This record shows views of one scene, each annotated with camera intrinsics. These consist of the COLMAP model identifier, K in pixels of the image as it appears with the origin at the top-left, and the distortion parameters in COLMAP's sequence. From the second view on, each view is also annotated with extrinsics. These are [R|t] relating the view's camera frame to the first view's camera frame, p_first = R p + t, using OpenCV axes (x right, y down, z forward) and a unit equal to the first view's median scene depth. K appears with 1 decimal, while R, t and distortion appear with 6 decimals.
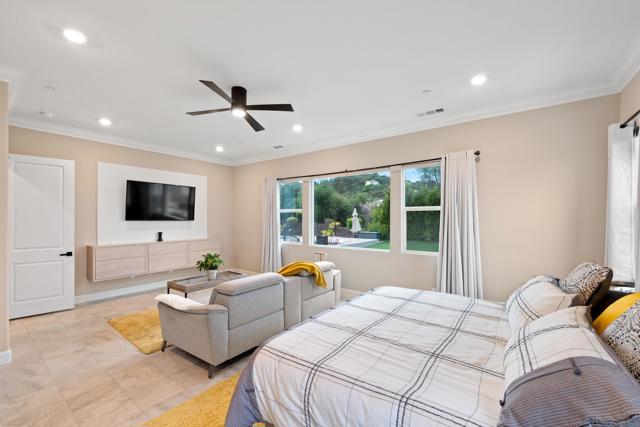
lens RADIAL K [[266.3, 0, 315.4], [0, 266.3, 214.2], [0, 0, 1]] dist [-0.006014, 0.000690]
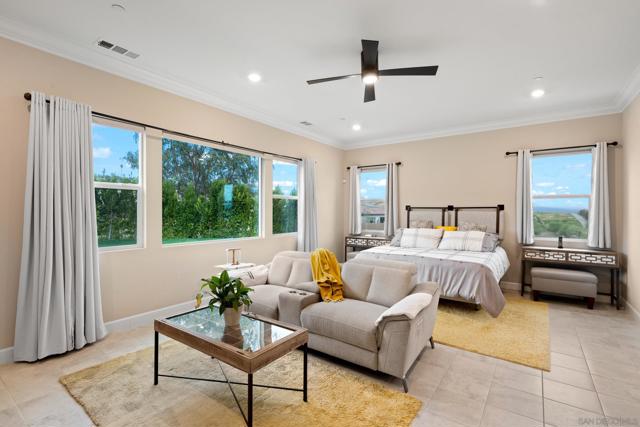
lens RADIAL K [[301.9, 0, 321.1], [0, 301.9, 215.9], [0, 0, 1]] dist [0.001478, 0.000319]
pose [[-0.033201, -0.012365, 0.999372, -0.872680], [-0.021128, 0.999709, 0.011668, 0.040104], [-0.999225, -0.020727, -0.033453, 0.819477]]
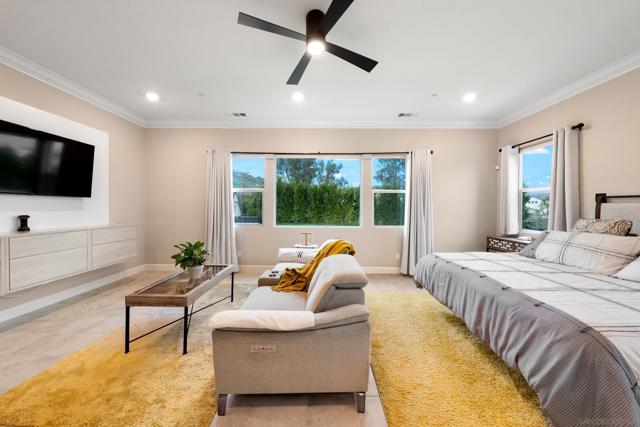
lens RADIAL K [[222.3, 0, 318.6], [0, 222.3, 207.6], [0, 0, 1]] dist [-0.007041, 0.000125]
pose [[0.806124, 0.005144, 0.591724, -0.447428], [-0.017337, 0.999738, 0.014928, 0.042527], [-0.591493, -0.022292, 0.806002, 0.331328]]
